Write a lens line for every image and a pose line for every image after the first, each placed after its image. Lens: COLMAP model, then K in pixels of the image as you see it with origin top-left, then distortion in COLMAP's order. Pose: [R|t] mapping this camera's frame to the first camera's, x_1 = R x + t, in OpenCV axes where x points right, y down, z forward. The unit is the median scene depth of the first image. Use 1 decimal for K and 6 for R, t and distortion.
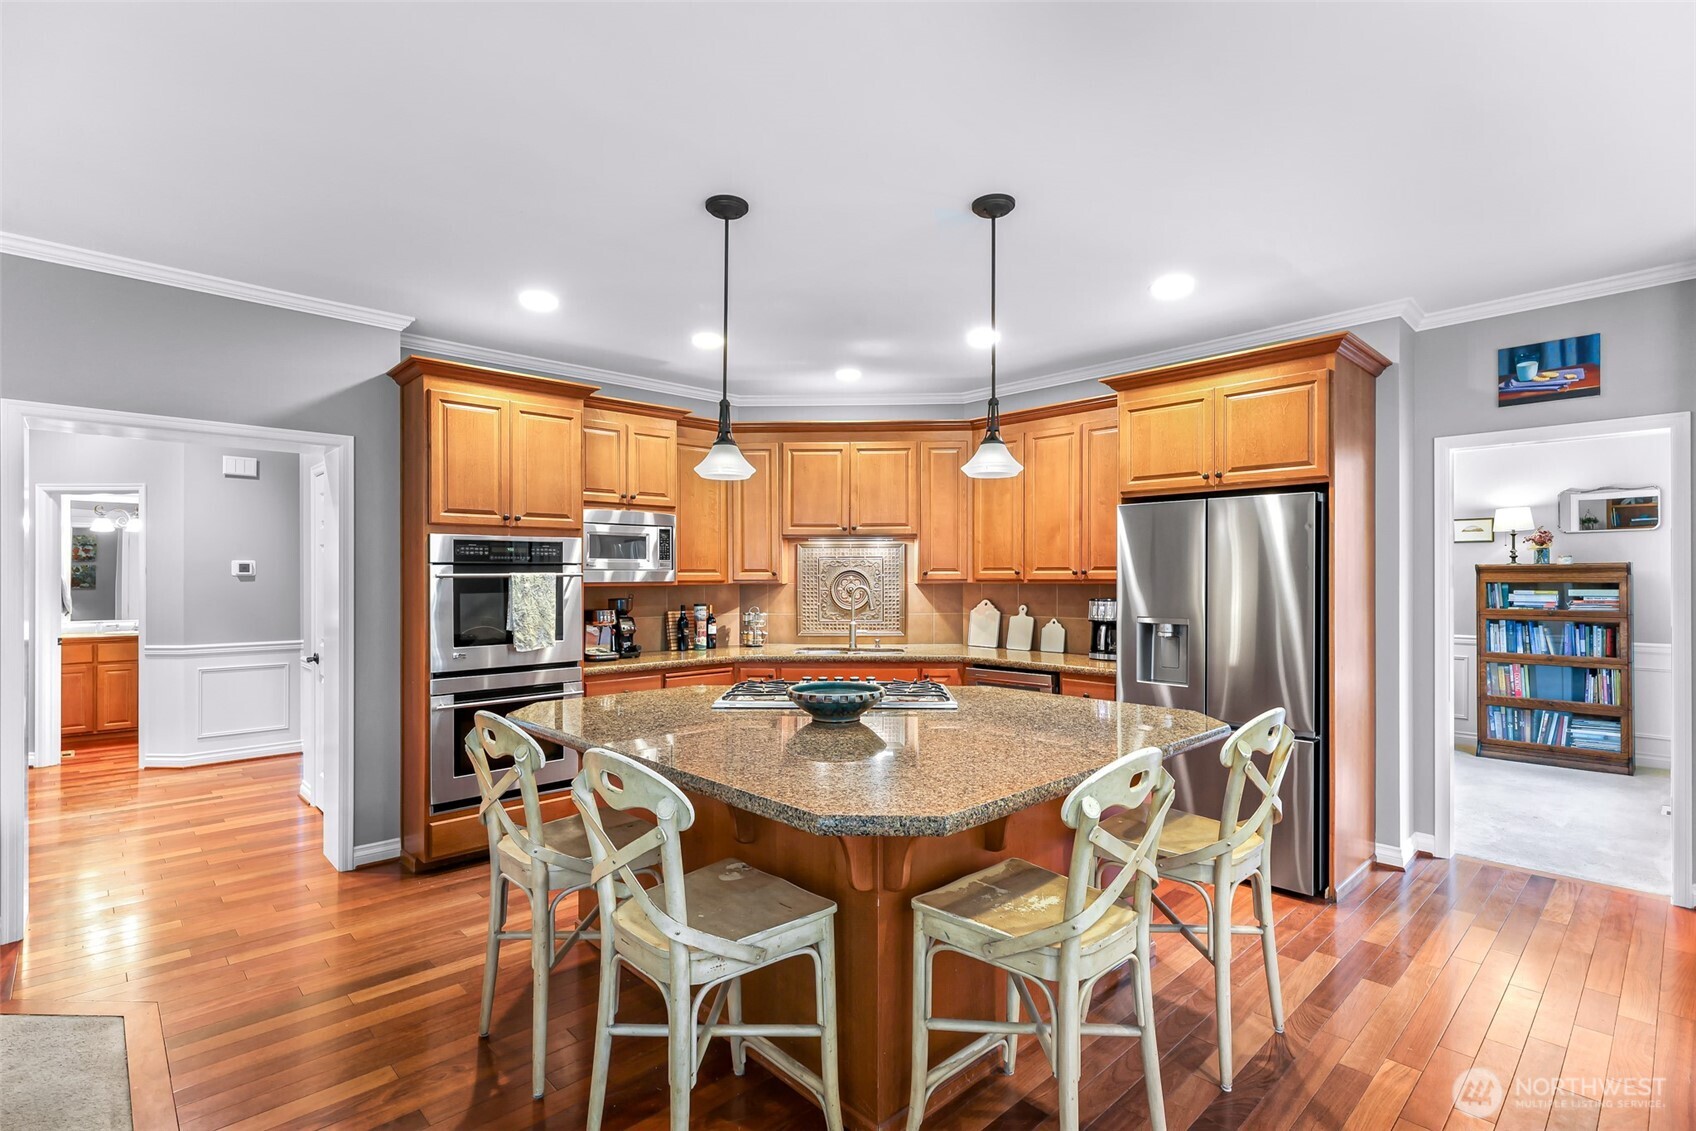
lens RADIAL K [[795.7, 0, 837.3], [0, 795.7, 572.6], [0, 0, 1]] dist [-0.000110, -0.000701]
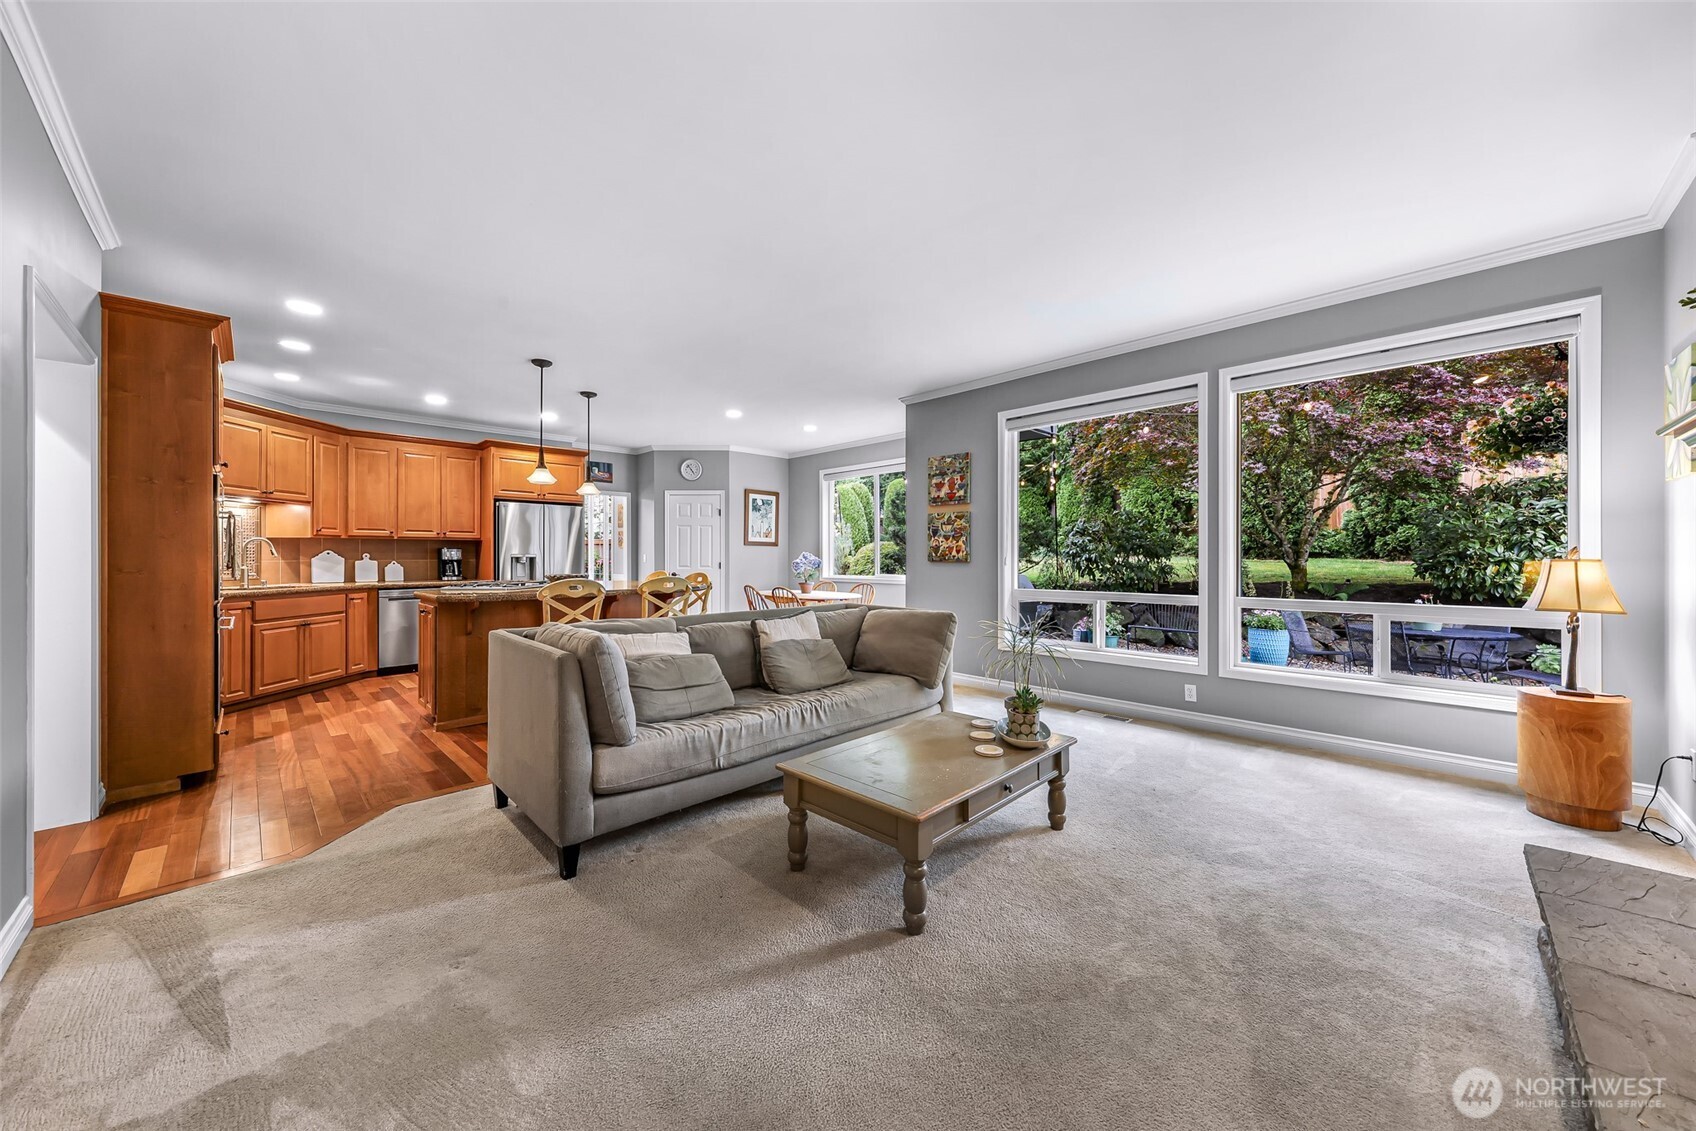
lens RADIAL K [[603.1, 0, 853.9], [0, 603.1, 559.4], [0, 0, 1]] dist [-0.000266, 0.000044]
pose [[-0.031443, -0.003345, 0.999500, -0.995190], [-0.002603, 0.999991, 0.003264, 0.047366], [-0.999502, -0.002499, -0.031451, 0.081077]]
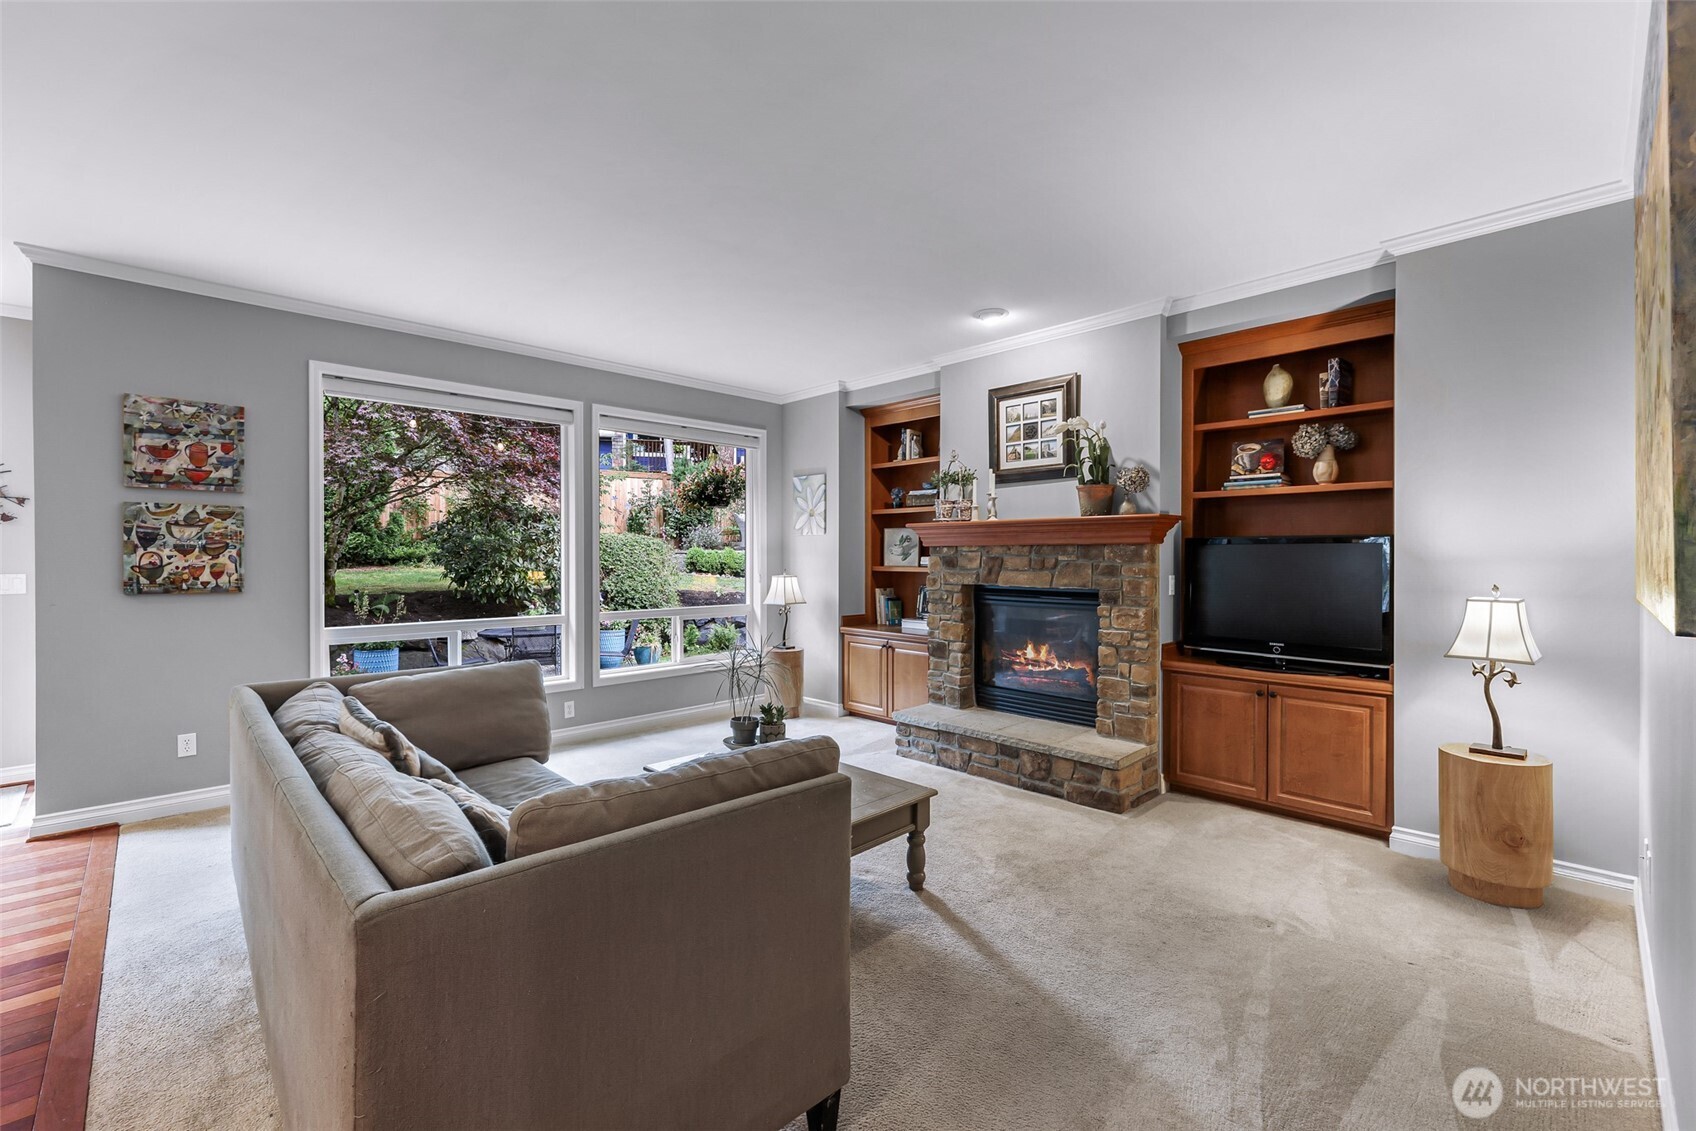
lens RADIAL K [[715.6, 0, 840.5], [0, 715.6, 561.7], [0, 0, 1]] dist [0.002540, -0.000571]
pose [[-0.999998, 0.000436, -0.001966, -0.567786], [0.000427, 0.999991, 0.004302, 0.020710], [0.001968, 0.004301, -0.999989, 0.587703]]
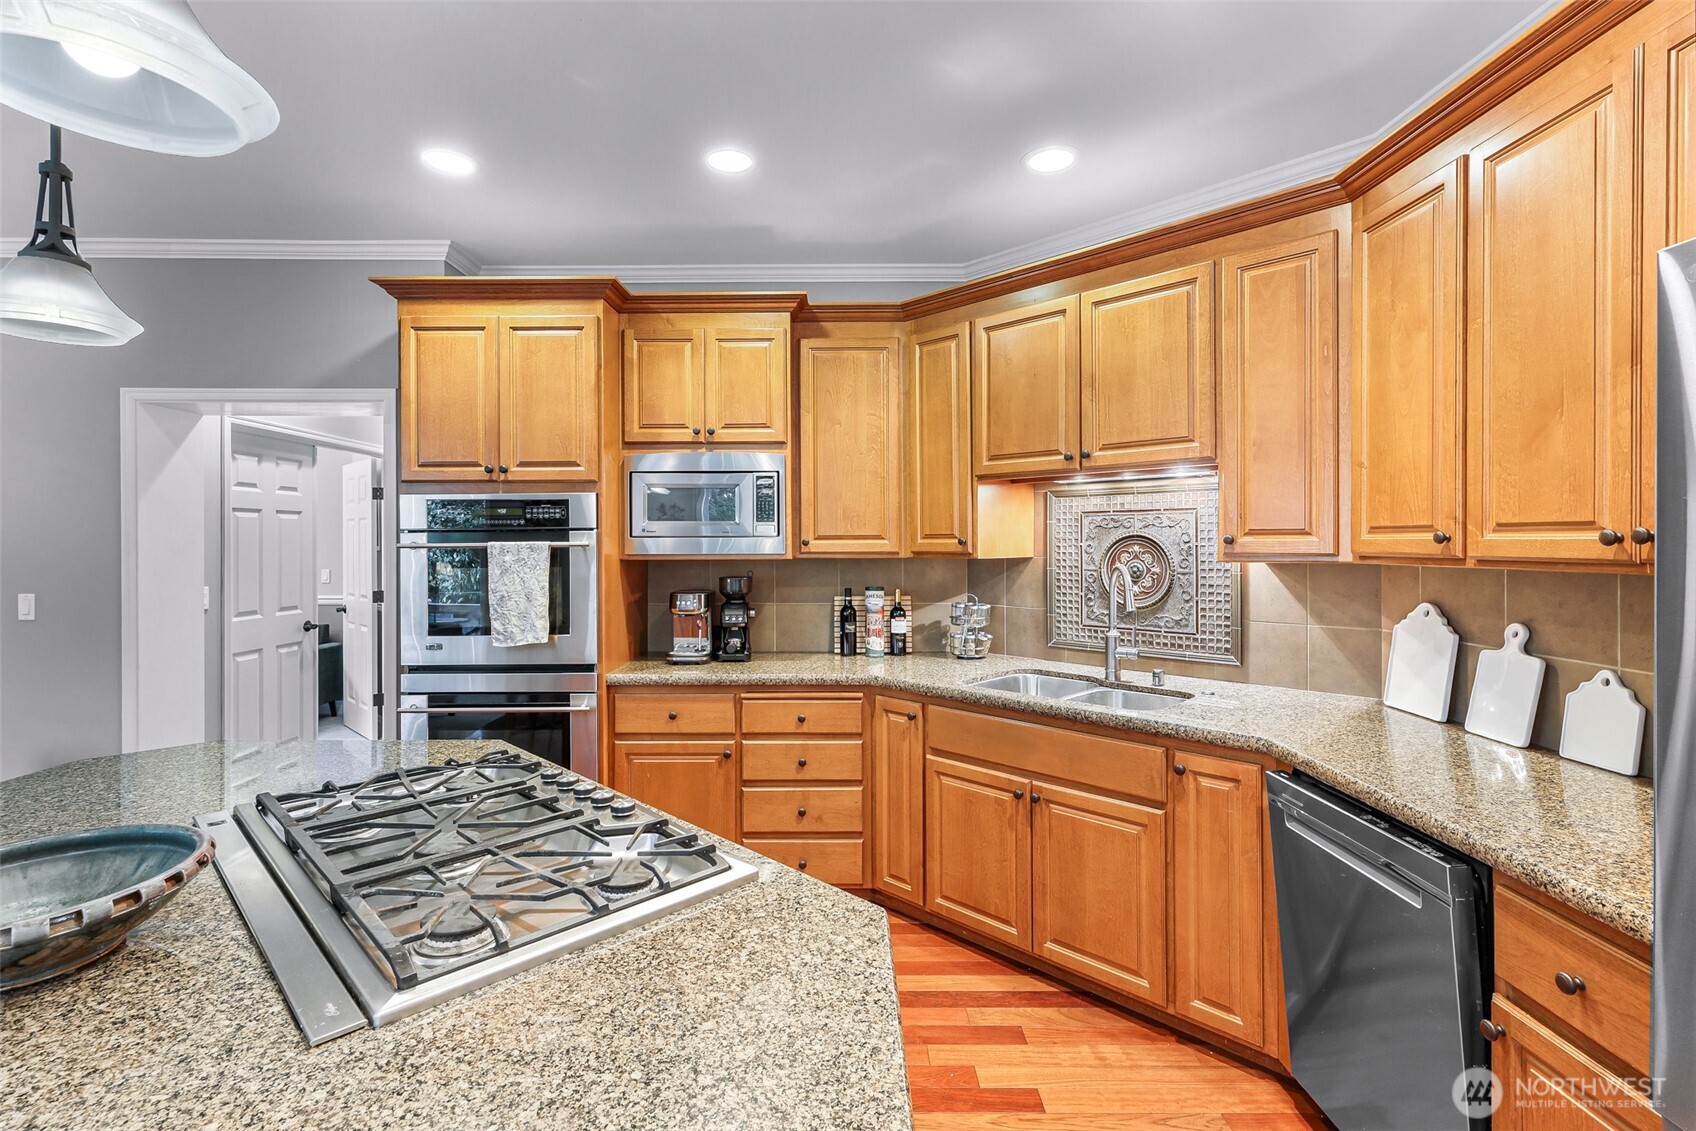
lens RADIAL K [[776.7, 0, 848.6], [0, 776.7, 544.7], [0, 0, 1]] dist [0.004929, -0.000247]
pose [[0.729060, 0.001697, -0.684447, 0.259095], [0.003414, 0.999975, 0.006116, -0.000295], [0.684441, -0.006796, 0.729037, 0.519440]]
